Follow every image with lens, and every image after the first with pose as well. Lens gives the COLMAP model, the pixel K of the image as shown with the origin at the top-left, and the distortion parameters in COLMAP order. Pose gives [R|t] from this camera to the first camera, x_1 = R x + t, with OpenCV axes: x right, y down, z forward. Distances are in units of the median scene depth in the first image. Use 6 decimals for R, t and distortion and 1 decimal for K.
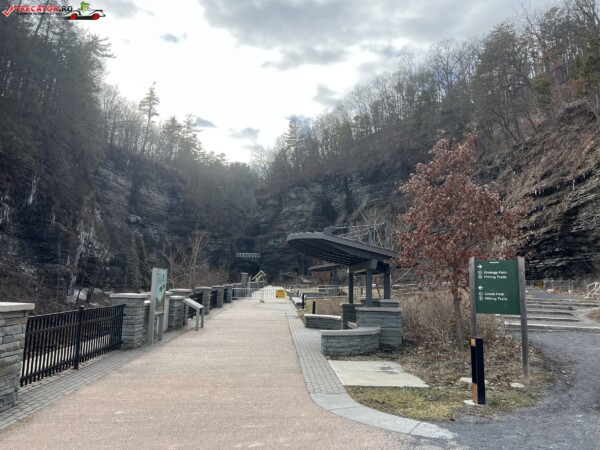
lens RADIAL K [[453.9, 0, 300.0], [0, 453.9, 225.0], [0, 0, 1]] dist [0.047831, -0.047370]
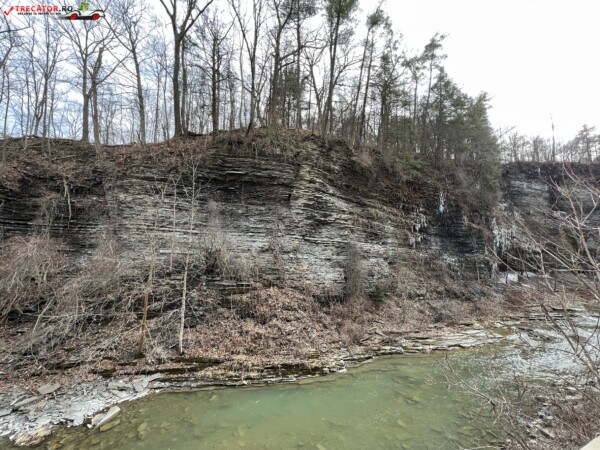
lens RADIAL K [[234.4, 0, 300.0], [0, 234.4, 225.0], [0, 0, 1]] dist [-0.000259, -0.000281]
pose [[0.348616, -0.165013, -0.922626, -0.073290], [0.116382, 0.984383, -0.132083, 0.033354], [0.930012, -0.061331, 0.362376, 0.289973]]
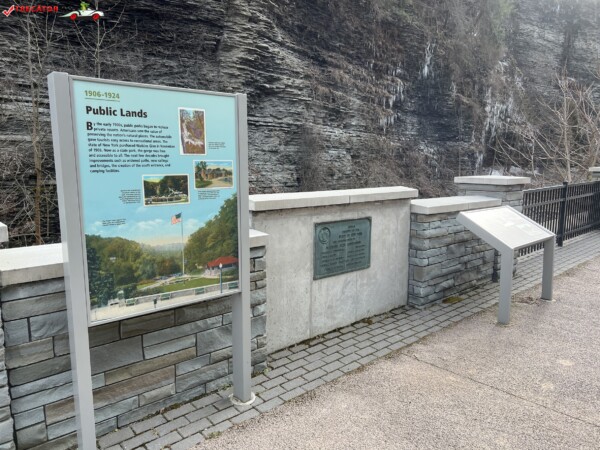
lens RADIAL K [[453.9, 0, 300.0], [0, 453.9, 225.0], [0, 0, 1]] dist [0.047831, -0.047370]
pose [[0.631538, 0.087458, -0.770396, -0.021905], [0.115588, 0.971894, 0.205087, 0.023220], [0.766680, -0.218569, 0.603679, 0.176255]]
